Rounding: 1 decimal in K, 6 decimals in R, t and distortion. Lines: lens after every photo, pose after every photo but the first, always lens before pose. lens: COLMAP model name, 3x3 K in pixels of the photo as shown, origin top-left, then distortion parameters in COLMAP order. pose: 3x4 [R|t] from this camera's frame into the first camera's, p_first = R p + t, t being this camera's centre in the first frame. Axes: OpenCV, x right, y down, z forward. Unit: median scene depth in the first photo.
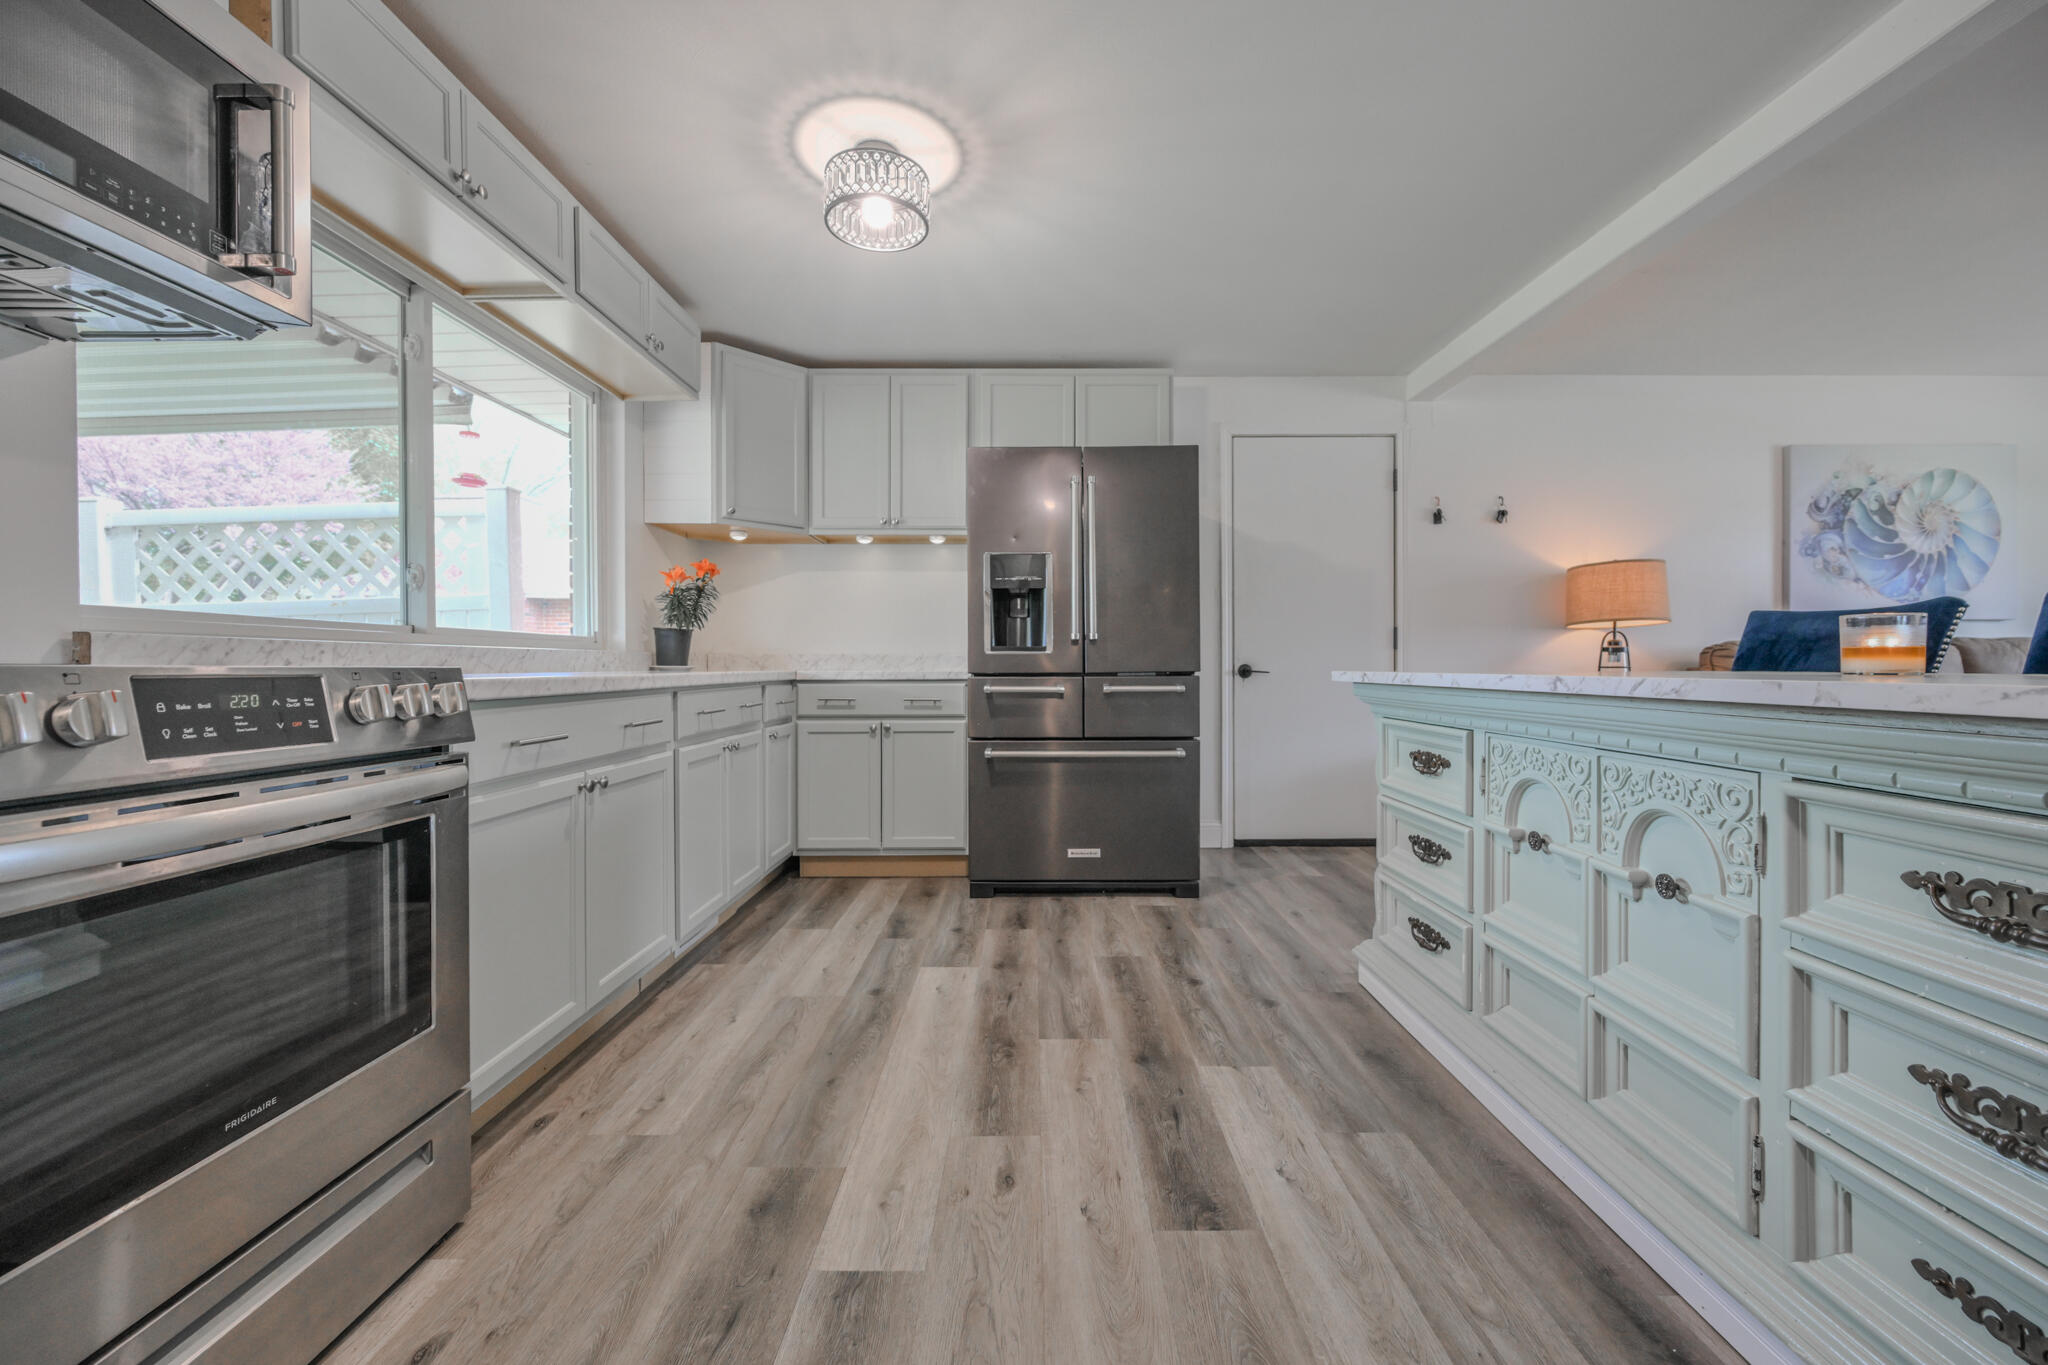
lens RADIAL K [[820.1, 0, 1038.3], [0, 820.1, 675.1], [0, 0, 1]] dist [-0.004032, 0.000852]
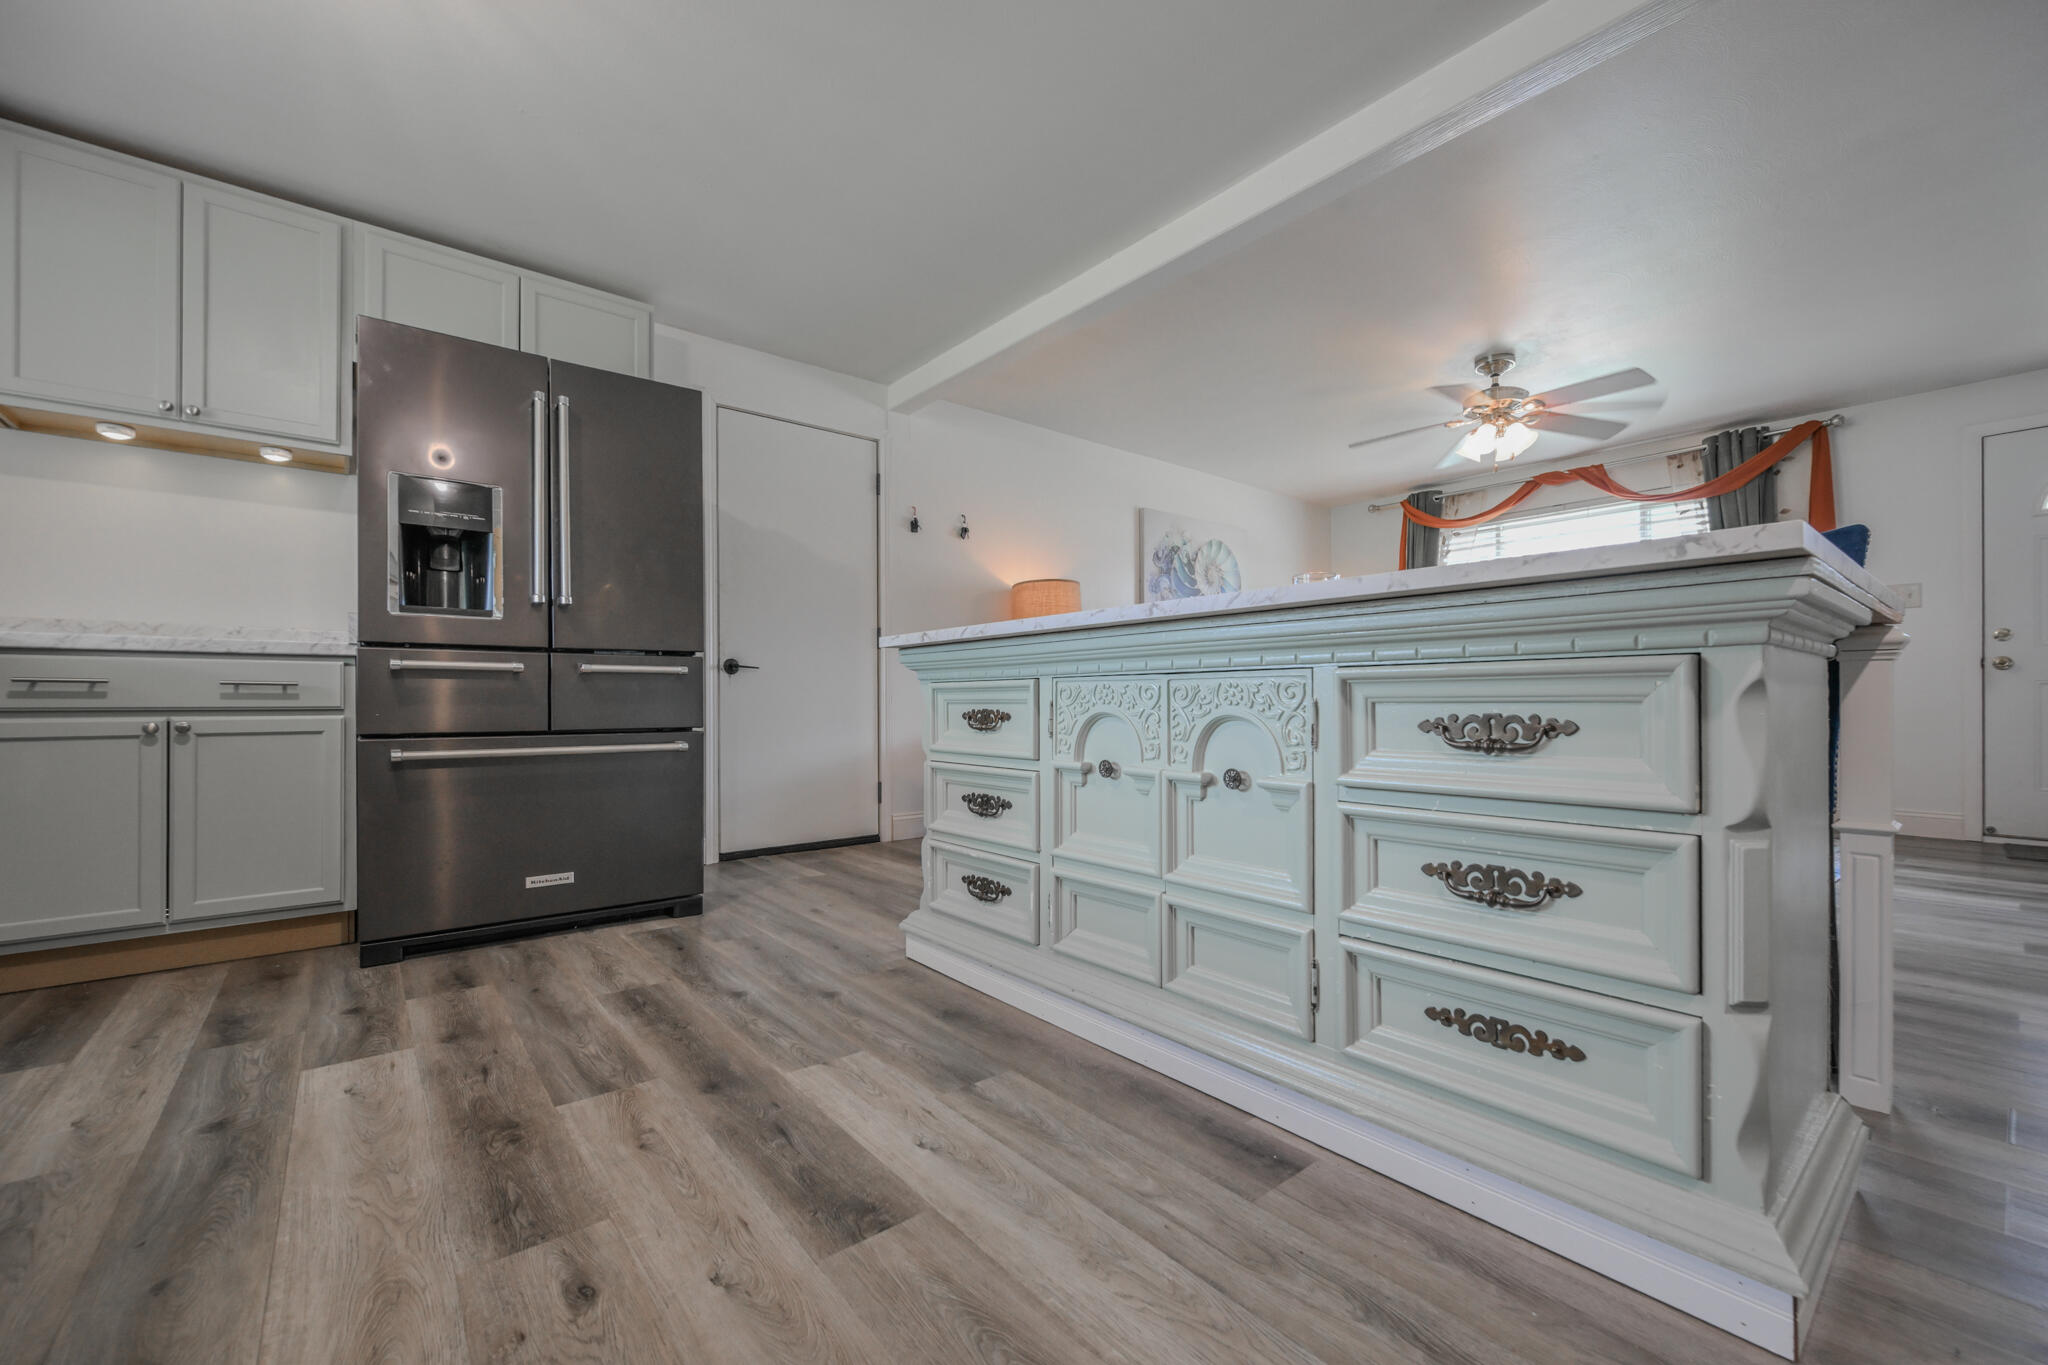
lens RADIAL K [[820.1, 0, 1038.6], [0, 820.1, 703.7], [0, 0, 1]] dist [-0.004032, 0.000852]
pose [[0.770278, -0.001799, 0.637706, -0.084679], [0.010771, 0.999890, -0.010188, 0.064027], [-0.637617, 0.014716, 0.770213, 0.105549]]
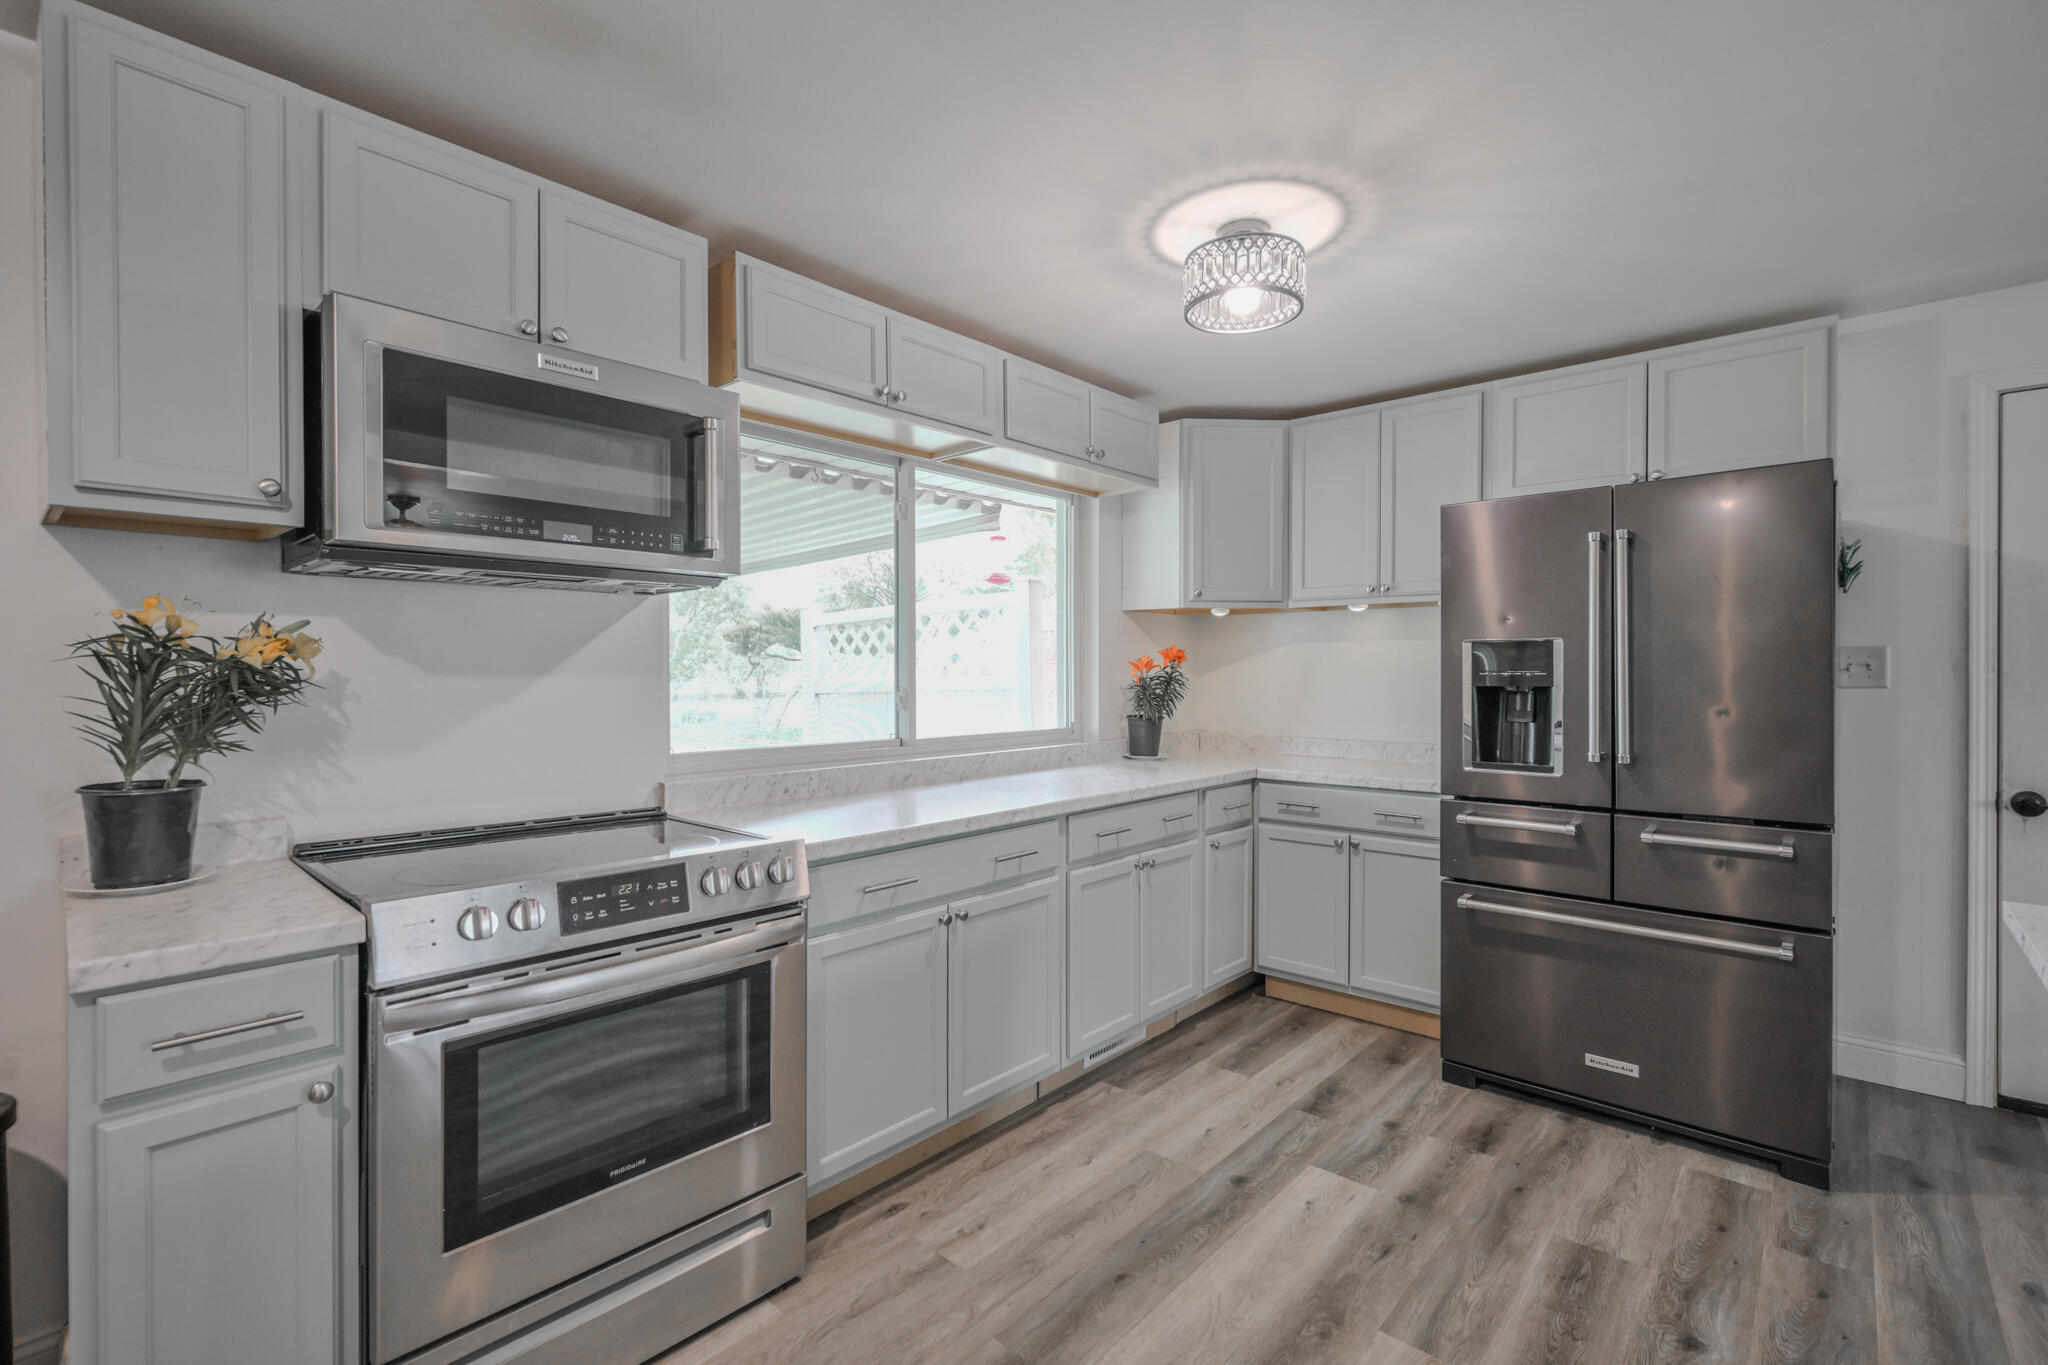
lens RADIAL K [[932.4, 0, 1021.2], [0, 932.4, 680.9], [0, 0, 1]] dist [-0.002298, -0.000521]
pose [[0.737261, 0.009876, -0.675536, 0.222525], [-0.006661, 0.999951, 0.007349, -0.116278], [0.675575, -0.000919, 0.737291, 0.074968]]
